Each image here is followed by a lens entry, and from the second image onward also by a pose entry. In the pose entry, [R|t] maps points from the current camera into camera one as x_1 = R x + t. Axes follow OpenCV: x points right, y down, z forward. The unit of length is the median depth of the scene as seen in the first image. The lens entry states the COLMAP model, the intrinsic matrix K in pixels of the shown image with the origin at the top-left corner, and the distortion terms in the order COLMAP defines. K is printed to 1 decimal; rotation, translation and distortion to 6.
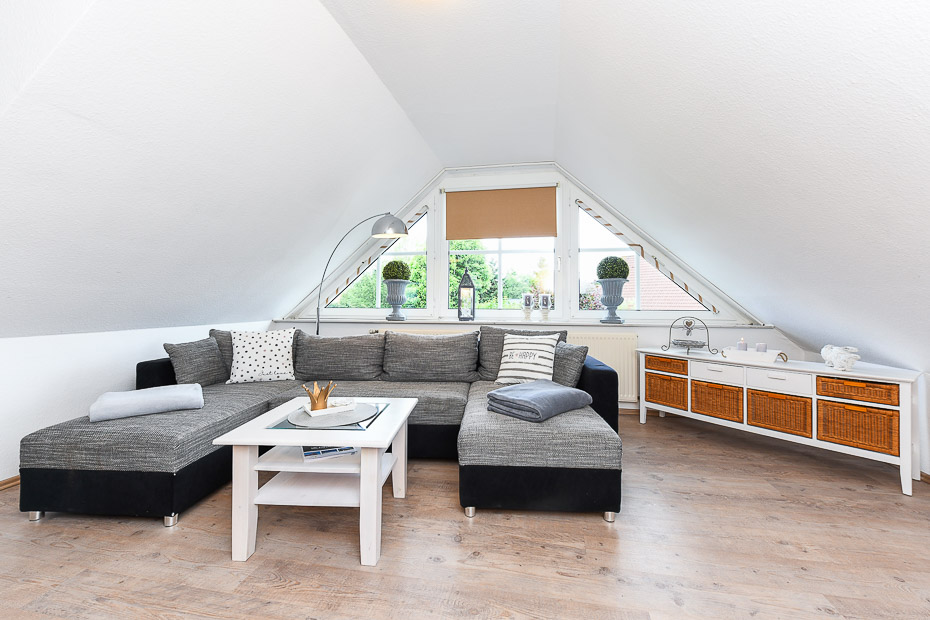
lens RADIAL K [[392.8, 0, 479.7], [0, 392.8, 294.3], [0, 0, 1]] dist [-0.001691, -0.001039]
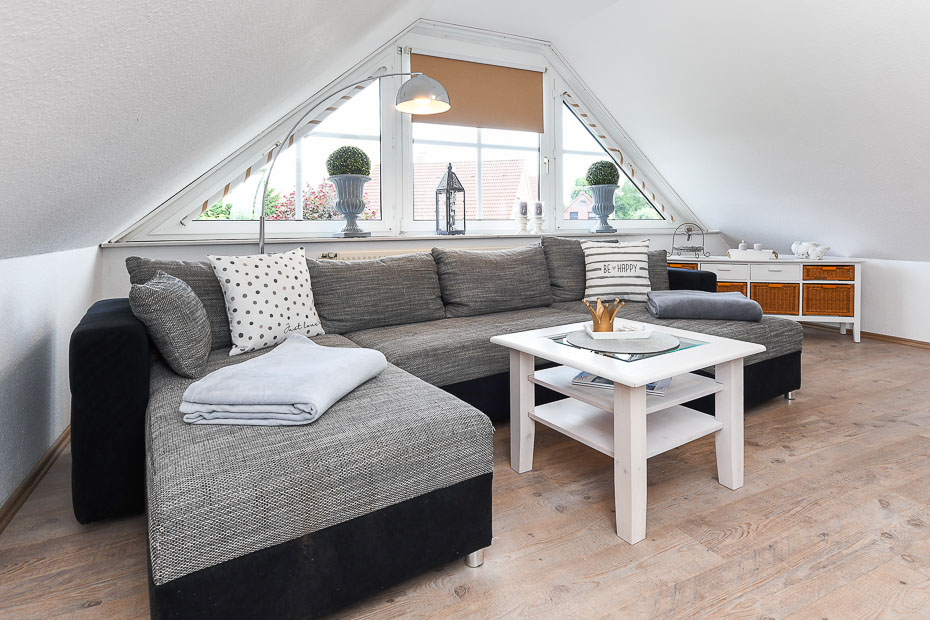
lens RADIAL K [[530.3, 0, 466.8], [0, 530.3, 237.2], [0, 0, 1]] dist [-0.004133, -0.000814]
pose [[0.789479, -0.021673, 0.613394, -0.869174], [-0.006087, 0.999051, 0.043134, 0.039154], [-0.613747, -0.037787, 0.788598, 0.264645]]
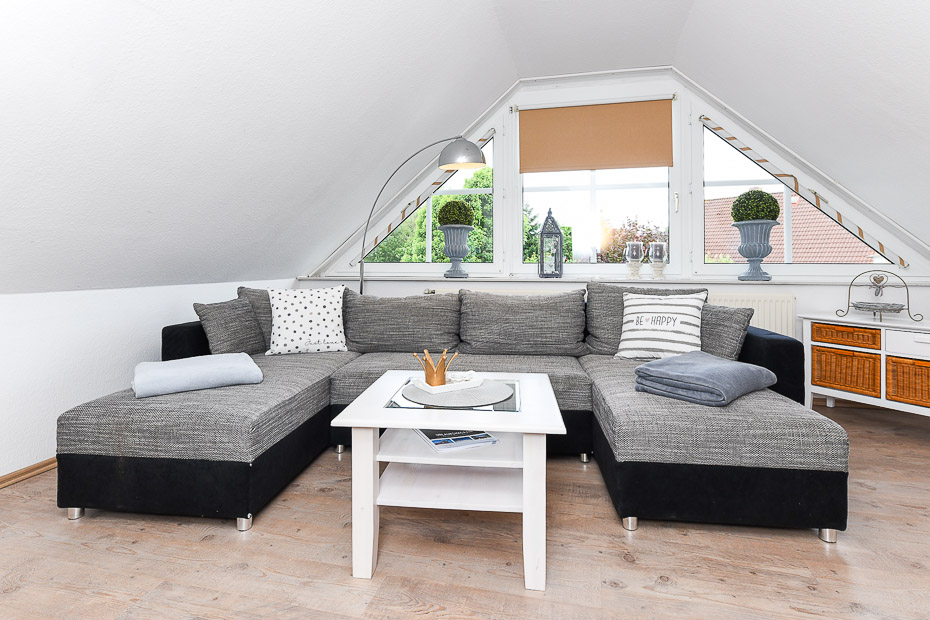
lens RADIAL K [[502.9, 0, 469.3], [0, 502.9, 260.3], [0, 0, 1]] dist [0.000708, -0.000816]
pose [[0.998226, -0.000971, -0.059524, -0.186508], [0.001883, 0.999882, 0.015269, 0.024414], [0.059502, -0.015354, 0.998110, 0.020153]]
